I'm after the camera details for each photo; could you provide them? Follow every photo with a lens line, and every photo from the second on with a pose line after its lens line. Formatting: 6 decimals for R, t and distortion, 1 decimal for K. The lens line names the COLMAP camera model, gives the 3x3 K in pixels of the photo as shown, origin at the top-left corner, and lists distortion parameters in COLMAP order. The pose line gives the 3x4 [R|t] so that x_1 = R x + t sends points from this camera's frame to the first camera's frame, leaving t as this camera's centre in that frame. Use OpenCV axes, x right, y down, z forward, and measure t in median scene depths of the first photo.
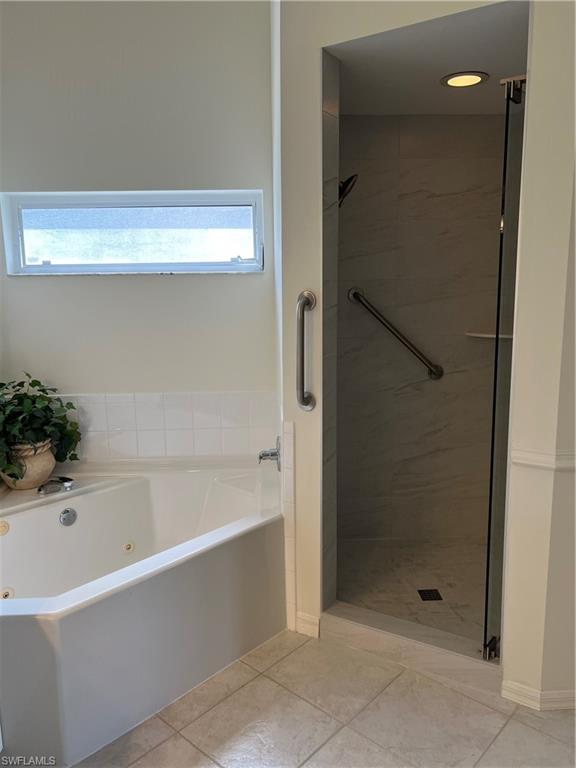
lens RADIAL K [[576.9, 0, 284.7], [0, 576.9, 385.5], [0, 0, 1]] dist [0.057445, -0.075148]
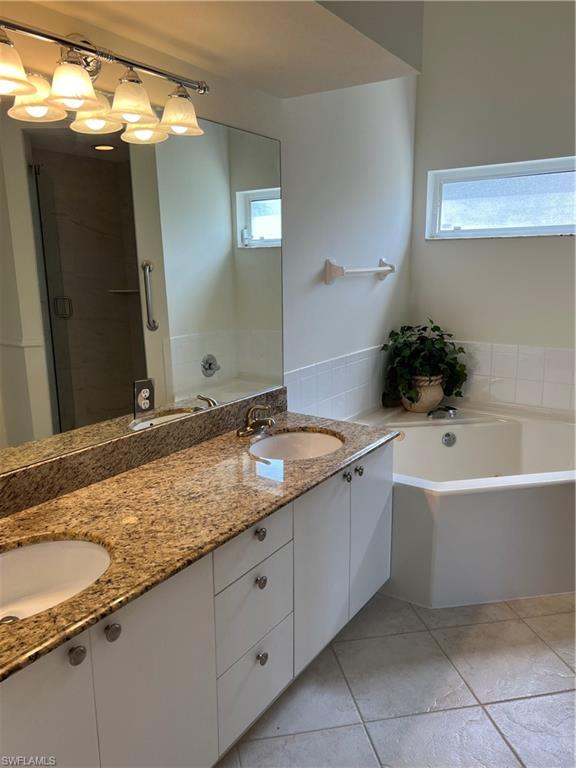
lens RADIAL K [[570.1, 0, 286.9], [0, 570.1, 373.1], [0, 0, 1]] dist [0.045224, -0.067528]
pose [[0.798399, 0.128029, -0.588361, 0.039958], [-0.106786, 0.991751, 0.070901, 0.038570], [0.592584, 0.006221, 0.805484, -0.154224]]
